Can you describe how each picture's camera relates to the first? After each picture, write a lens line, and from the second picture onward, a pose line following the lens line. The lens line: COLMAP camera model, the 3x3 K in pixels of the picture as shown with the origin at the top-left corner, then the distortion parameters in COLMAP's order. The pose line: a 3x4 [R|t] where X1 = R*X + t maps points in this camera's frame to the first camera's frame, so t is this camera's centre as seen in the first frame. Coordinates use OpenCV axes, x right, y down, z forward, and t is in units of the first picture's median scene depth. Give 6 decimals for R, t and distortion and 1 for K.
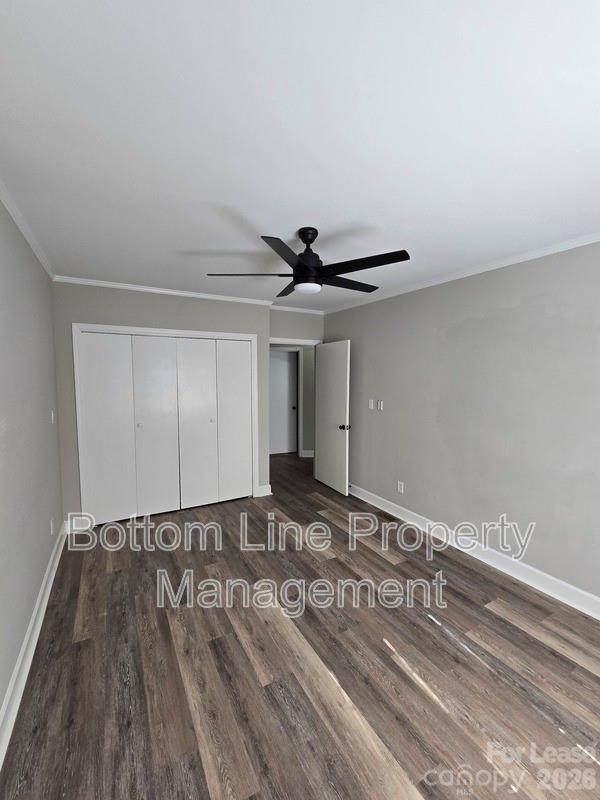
lens RADIAL K [[330.4, 0, 293.0], [0, 330.4, 399.2], [0, 0, 1]] dist [-0.001300, -0.000388]
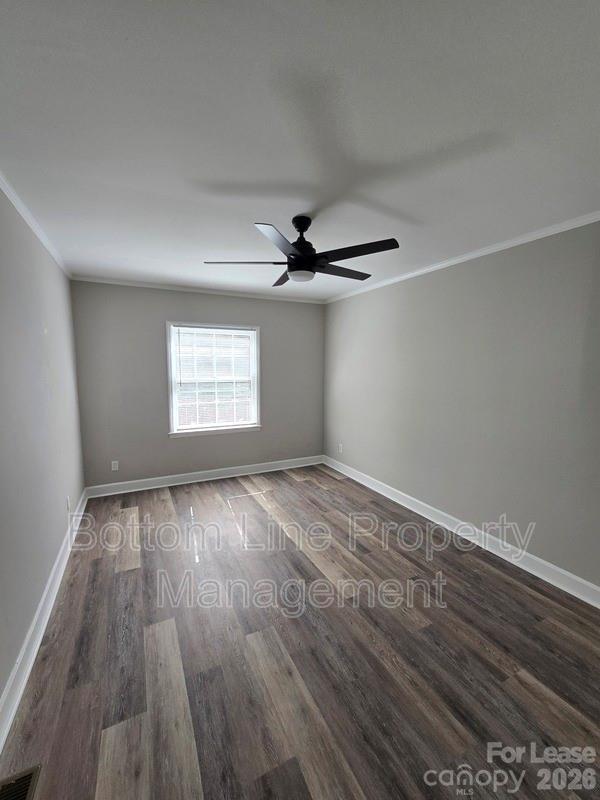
lens RADIAL K [[330.4, 0, 293.0], [0, 330.4, 399.2], [0, 0, 1]] dist [-0.001300, -0.000388]
pose [[-0.998219, -0.013683, 0.058071, 0.006310], [-0.002149, 0.980960, 0.194199, -0.135245], [-0.059623, 0.193728, -0.979242, 1.821803]]
